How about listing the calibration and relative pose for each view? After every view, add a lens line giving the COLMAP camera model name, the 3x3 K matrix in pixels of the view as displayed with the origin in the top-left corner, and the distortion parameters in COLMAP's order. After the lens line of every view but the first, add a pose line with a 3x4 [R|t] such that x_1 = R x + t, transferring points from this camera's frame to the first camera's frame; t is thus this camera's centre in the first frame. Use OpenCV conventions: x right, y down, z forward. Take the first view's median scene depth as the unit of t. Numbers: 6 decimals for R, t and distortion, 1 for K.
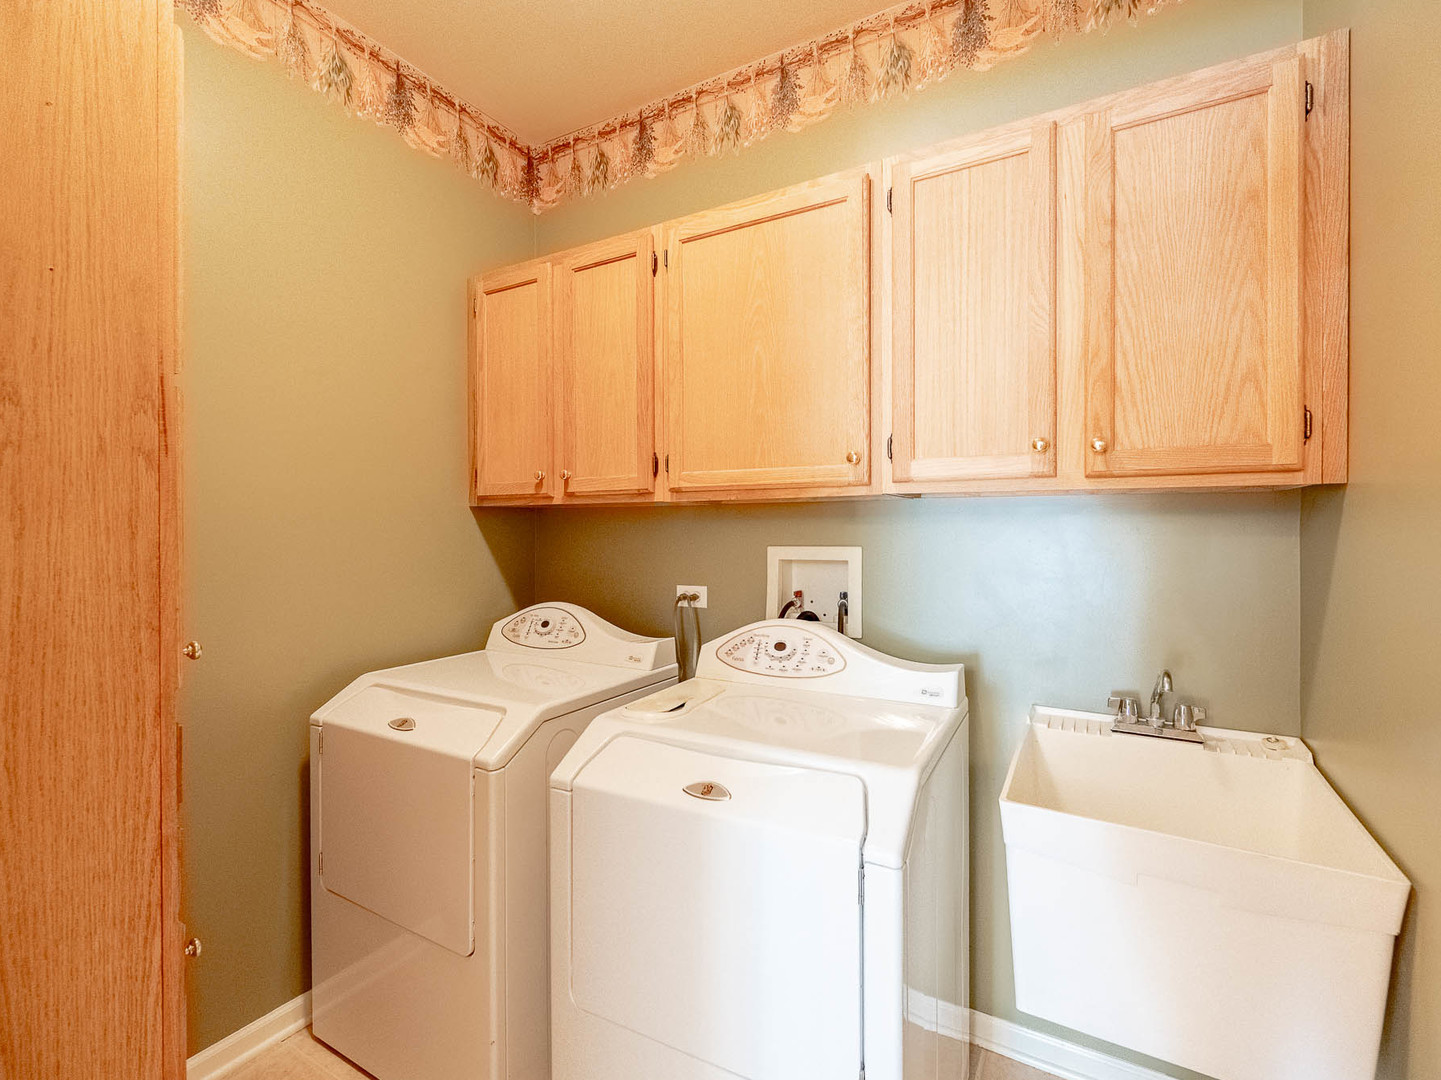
lens RADIAL K [[659.3, 0, 720.5], [0, 659.3, 540.0], [0, 0, 1]] dist [0.000383, 0.000043]
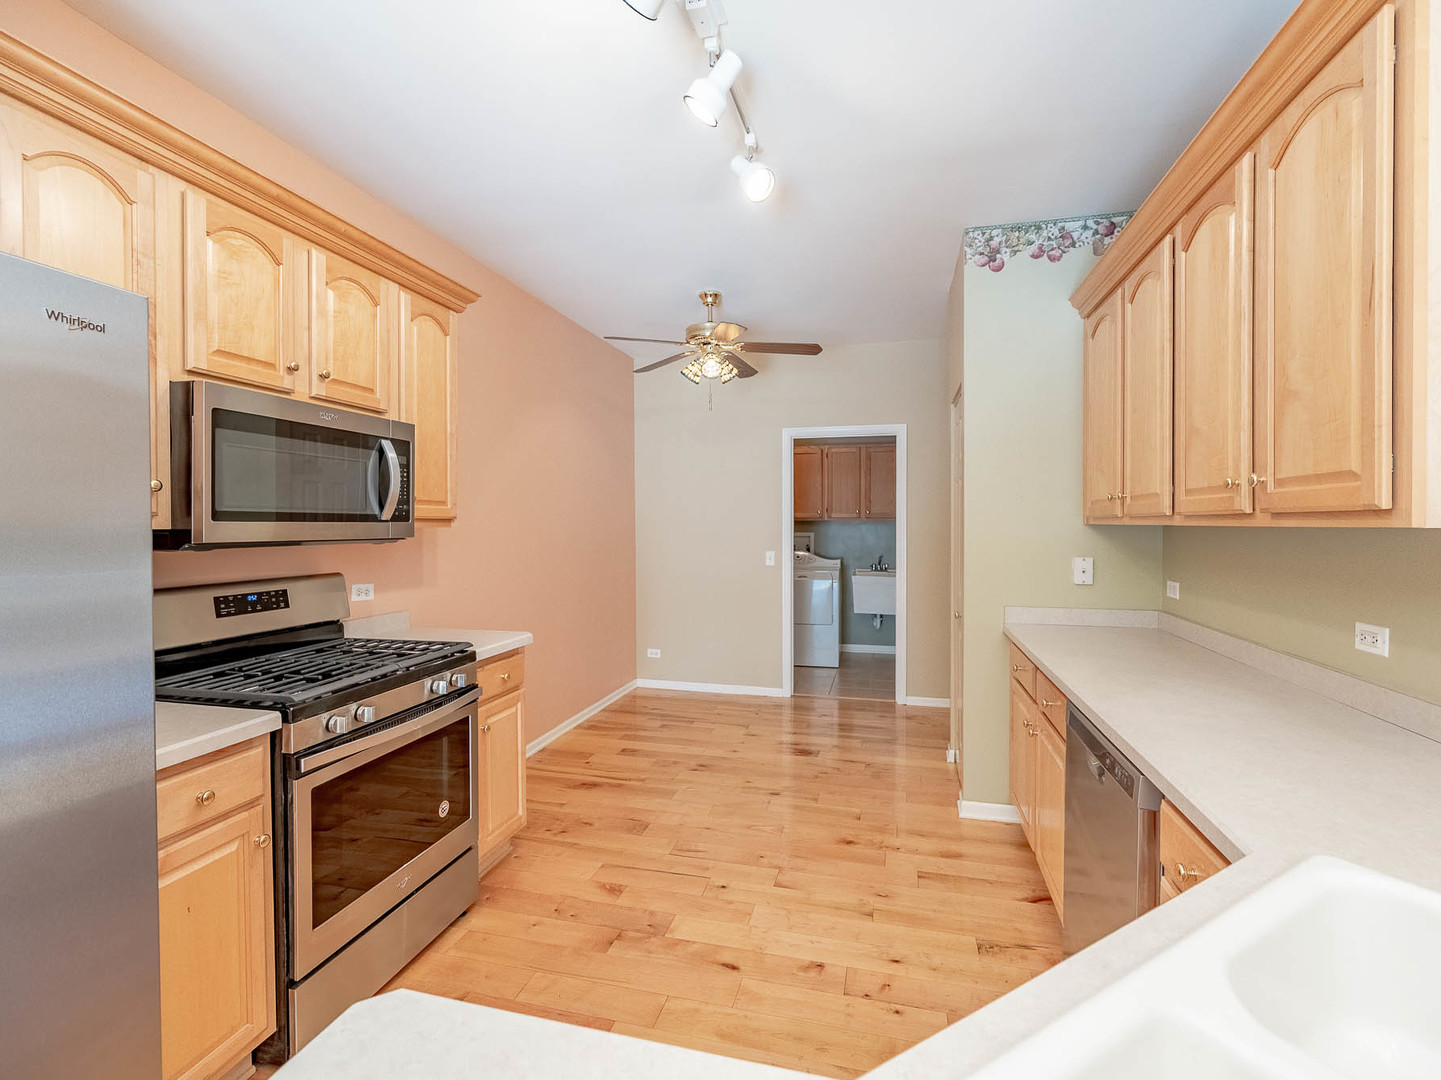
lens RADIAL K [[659.3, 0, 720.5], [0, 659.3, 540.0], [0, 0, 1]] dist [0.000383, 0.000043]
pose [[0.961994, -0.003445, 0.273050, -1.638446], [0.001874, 0.999980, 0.006017, 0.036001], [-0.273065, -0.005277, 0.961981, -3.067744]]
